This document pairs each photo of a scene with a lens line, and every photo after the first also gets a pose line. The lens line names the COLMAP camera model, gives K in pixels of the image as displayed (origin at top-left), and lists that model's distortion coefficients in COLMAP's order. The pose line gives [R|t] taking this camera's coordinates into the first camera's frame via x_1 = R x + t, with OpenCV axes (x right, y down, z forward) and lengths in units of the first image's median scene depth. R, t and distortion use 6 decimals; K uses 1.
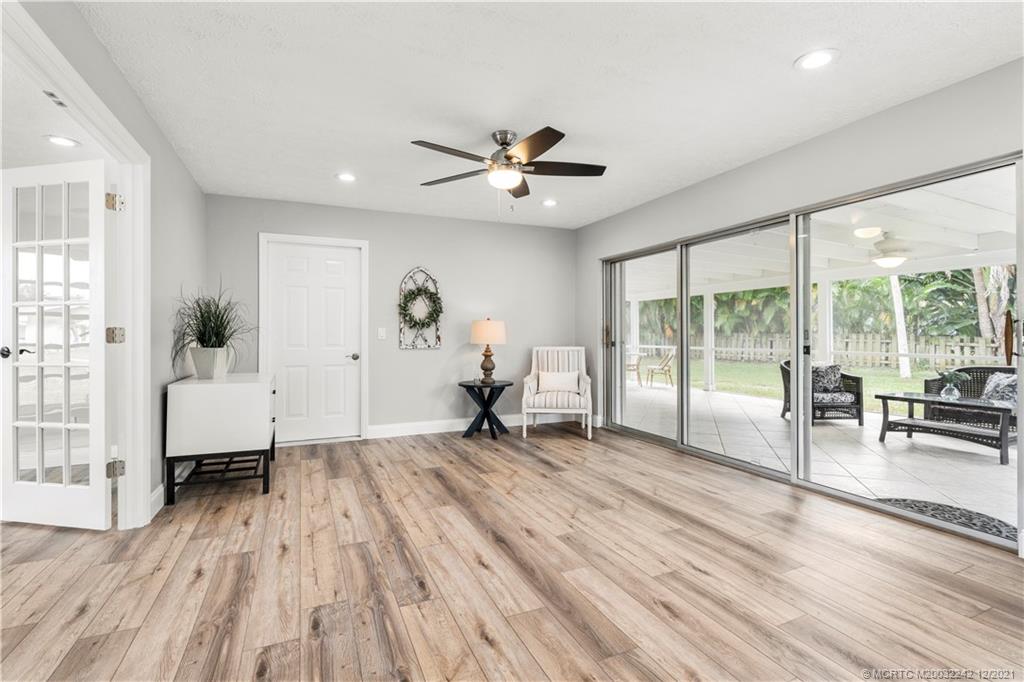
lens RADIAL K [[469.5, 0, 511.7], [0, 469.5, 334.8], [0, 0, 1]] dist [0.000246, 0.000360]
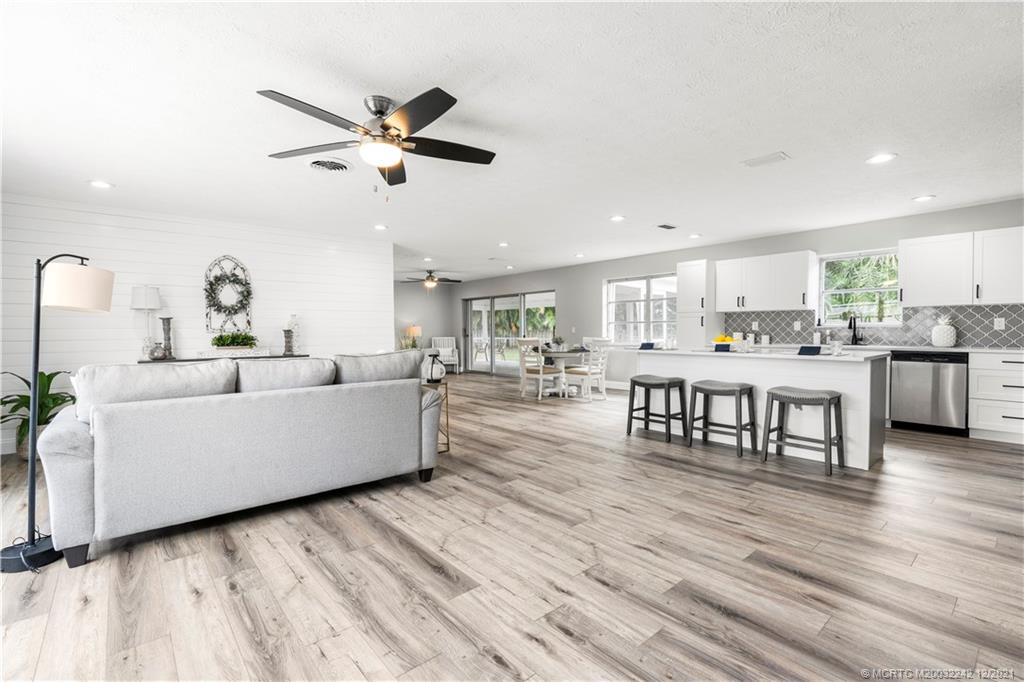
lens RADIAL K [[469.5, 0, 511.7], [0, 469.5, 334.8], [0, 0, 1]] dist [0.000246, 0.000360]
pose [[0.961691, -0.011898, 0.273877, -0.216350], [0.009407, 0.999902, 0.010408, -0.007821], [-0.273974, -0.007433, 0.961708, -1.338767]]
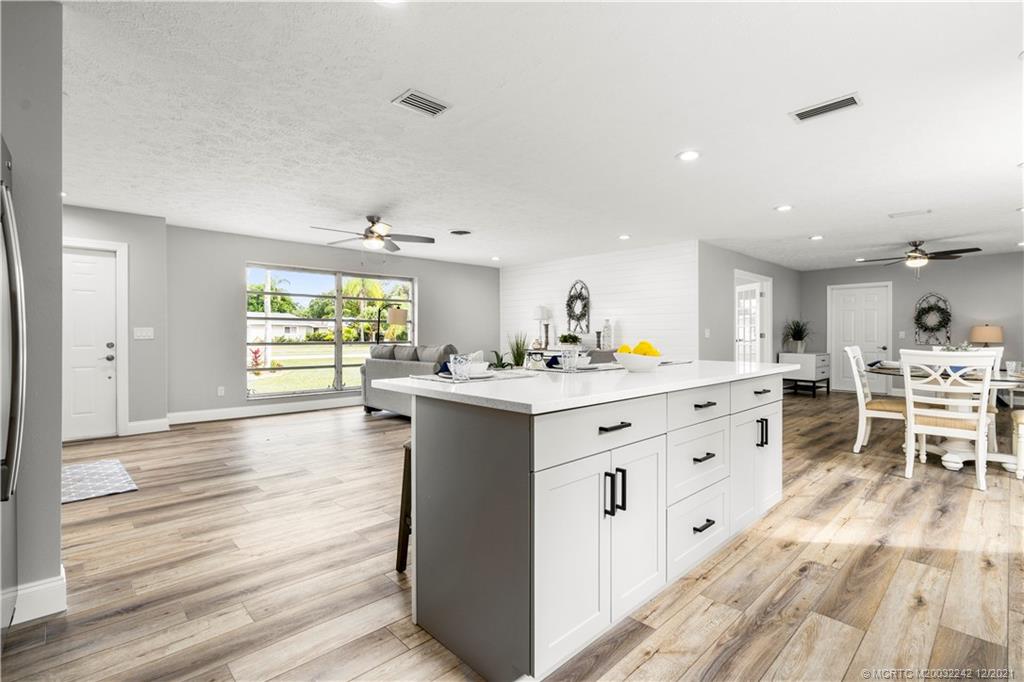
lens RADIAL K [[463.4, 0, 512.0], [0, 463.4, 341.0], [0, 0, 1]] dist [-0.001051, -0.000054]
pose [[0.325155, 0.016464, -0.945517, 0.829269], [-0.000971, 0.999854, 0.017077, -0.007765], [0.945660, -0.004634, 0.325123, -0.854831]]
